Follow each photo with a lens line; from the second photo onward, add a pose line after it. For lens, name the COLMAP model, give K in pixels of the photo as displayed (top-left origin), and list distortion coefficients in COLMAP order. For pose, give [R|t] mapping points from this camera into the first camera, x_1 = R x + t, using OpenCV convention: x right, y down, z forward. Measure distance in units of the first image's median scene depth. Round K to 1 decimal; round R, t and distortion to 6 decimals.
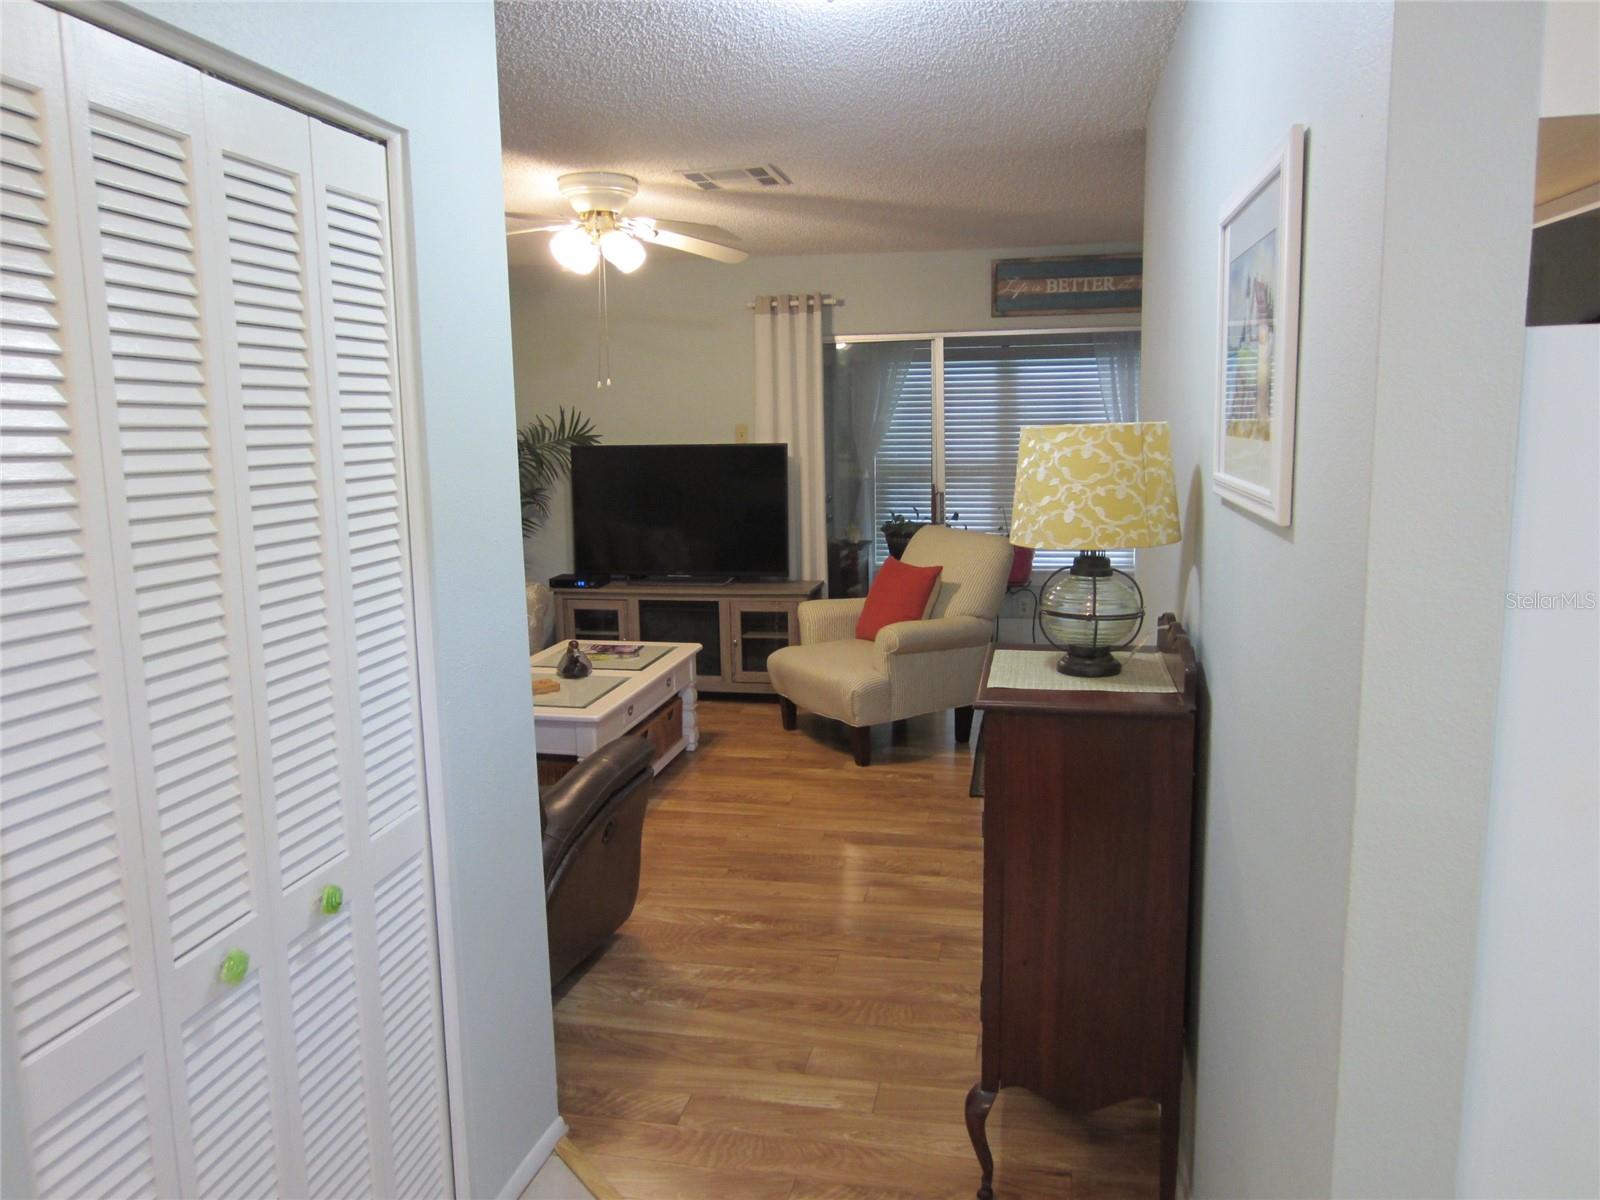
lens RADIAL K [[1160.3, 0, 809.1], [0, 1160.3, 612.3], [0, 0, 1]] dist [-0.017198, 0.009107]
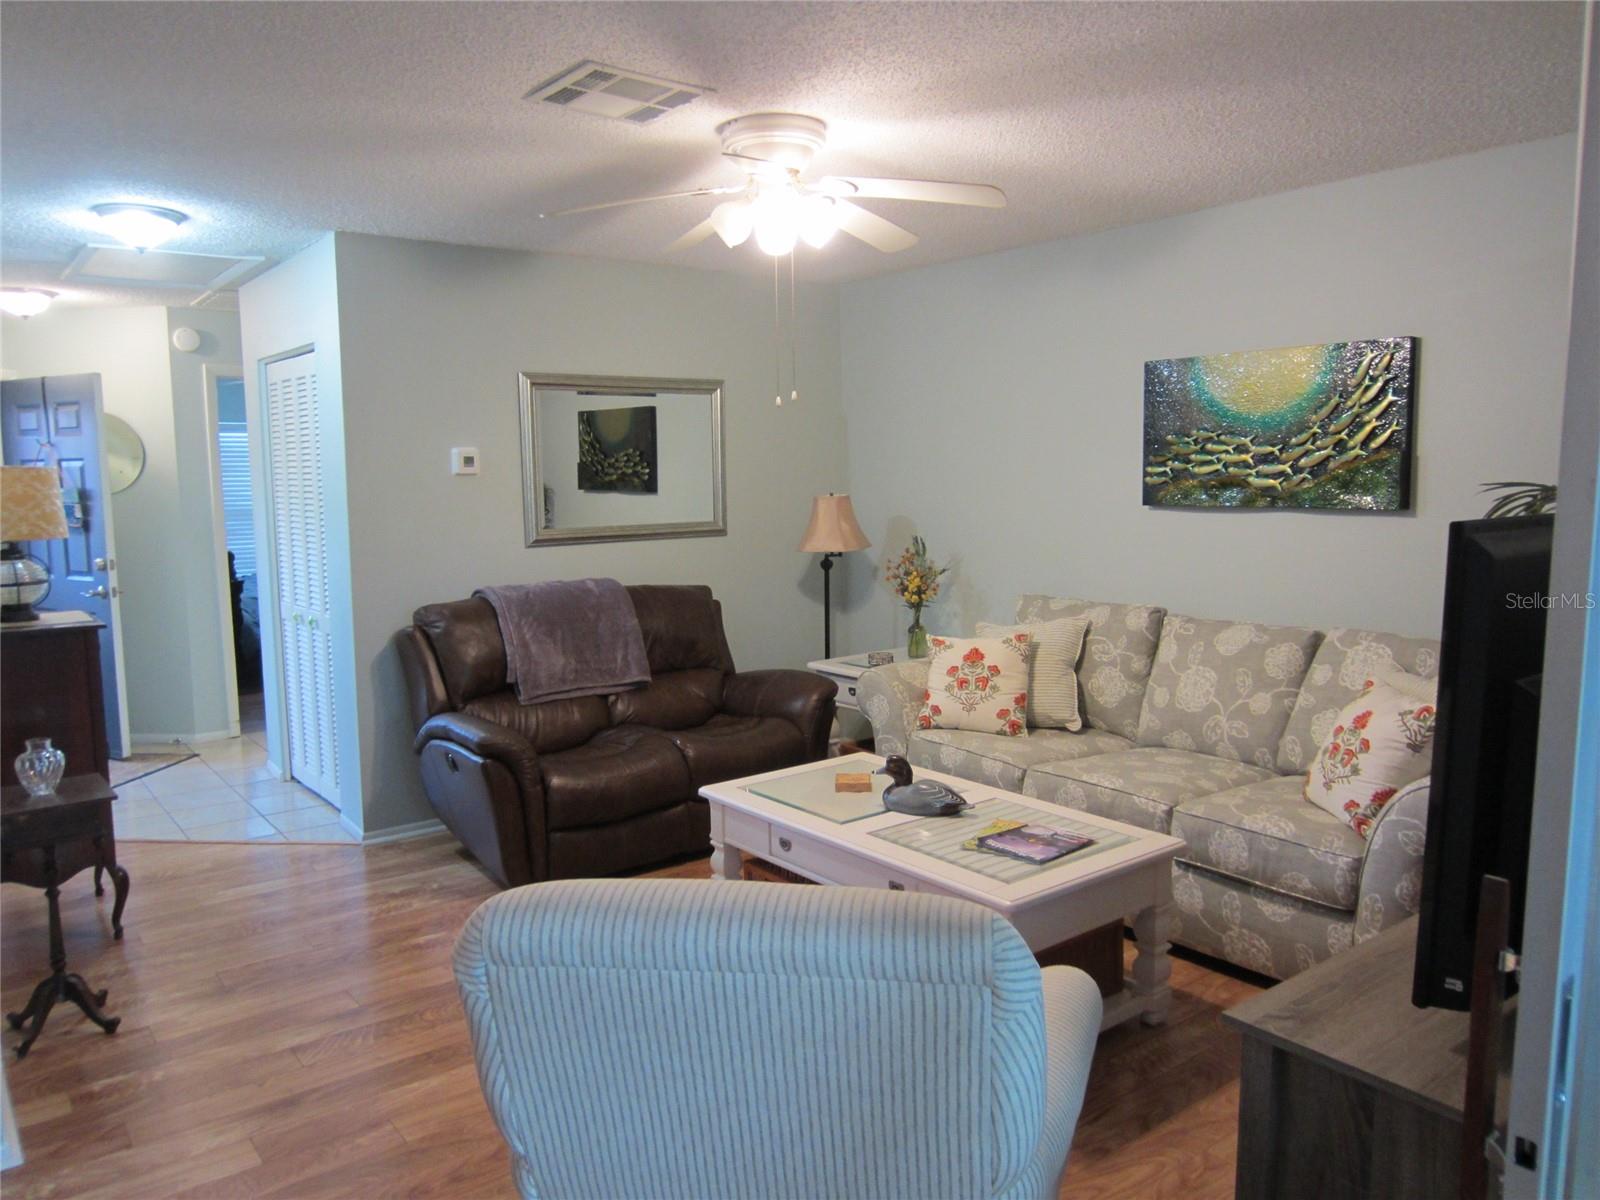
lens RADIAL K [[1160.3, 0, 794.6], [0, 1160.3, 611.0], [0, 0, 1]] dist [-0.017198, 0.009107]
pose [[-0.658232, 0.114164, -0.744108, 0.309174], [-0.101481, 0.965956, 0.237971, -0.195008], [0.745944, 0.232153, -0.624238, 1.200105]]
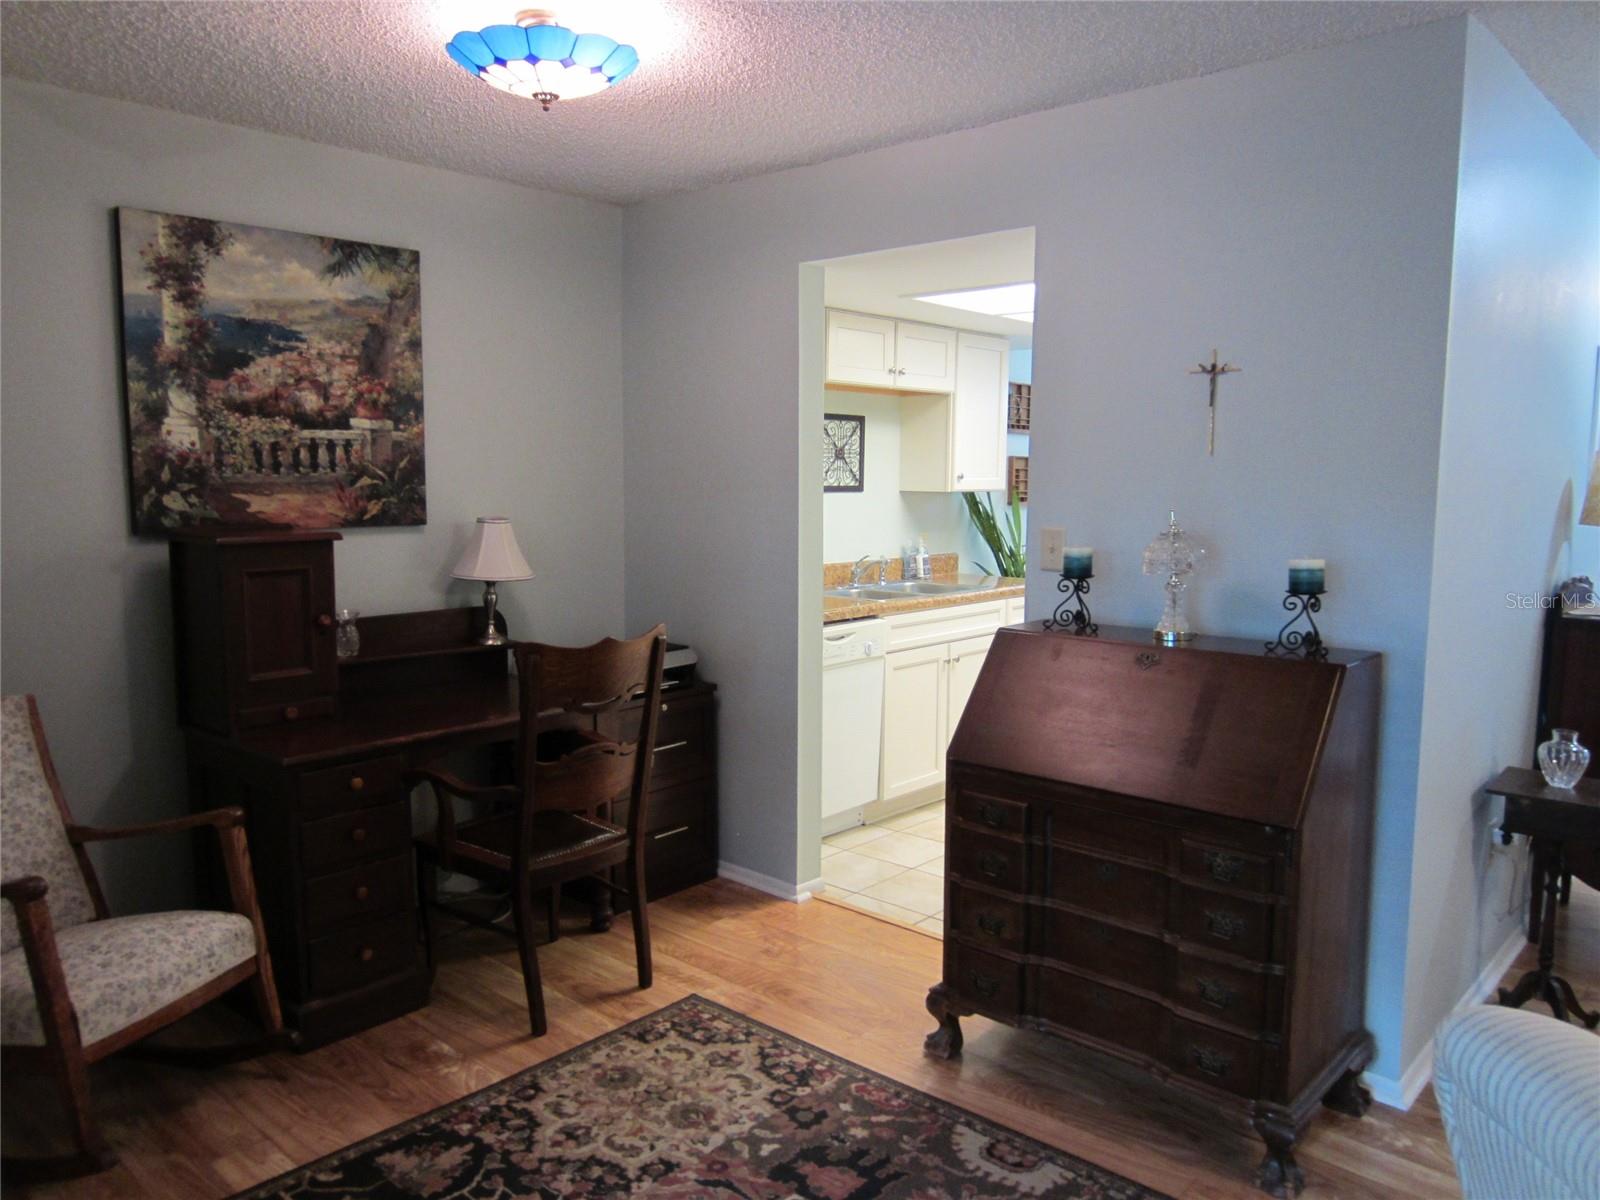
lens RADIAL K [[1160.3, 0, 803.5], [0, 1160.3, 603.2], [0, 0, 1]] dist [-0.017198, 0.009107]
pose [[-0.856975, -0.051165, 0.512812, 0.174927], [0.090908, 0.964448, 0.248146, -0.190558], [-0.507277, 0.259274, -0.821856, 1.205882]]
